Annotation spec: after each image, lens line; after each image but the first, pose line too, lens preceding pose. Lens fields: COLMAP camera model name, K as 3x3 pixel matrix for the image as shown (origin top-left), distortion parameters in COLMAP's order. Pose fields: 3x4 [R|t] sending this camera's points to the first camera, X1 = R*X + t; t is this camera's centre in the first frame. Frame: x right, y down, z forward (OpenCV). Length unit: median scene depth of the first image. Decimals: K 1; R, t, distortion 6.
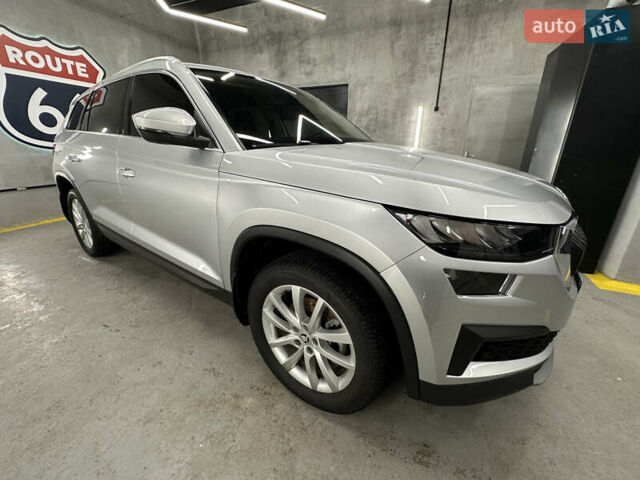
lens RADIAL K [[264.8, 0, 320.3], [0, 264.8, 236.9], [0, 0, 1]] dist [-0.004796, 0.000865]
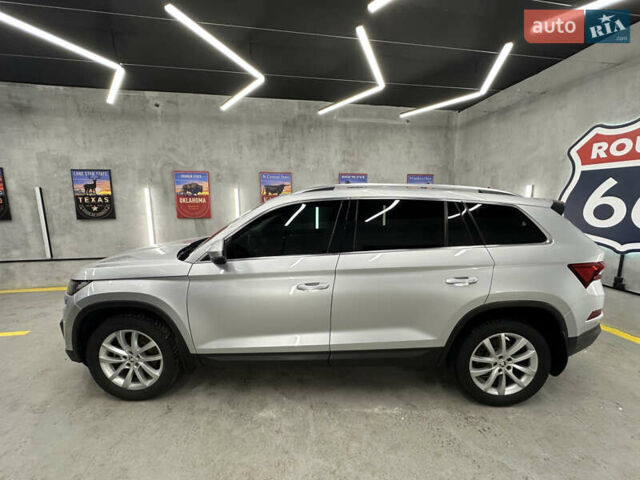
lens RADIAL K [[254.9, 0, 319.4], [0, 254.9, 236.0], [0, 0, 1]] dist [-0.005157, 0.000647]
pose [[-0.837126, 0.067626, -0.542813, 0.174923], [-0.188989, 0.895465, 0.403020, -0.462586], [0.513325, 0.439965, -0.736837, 1.016115]]
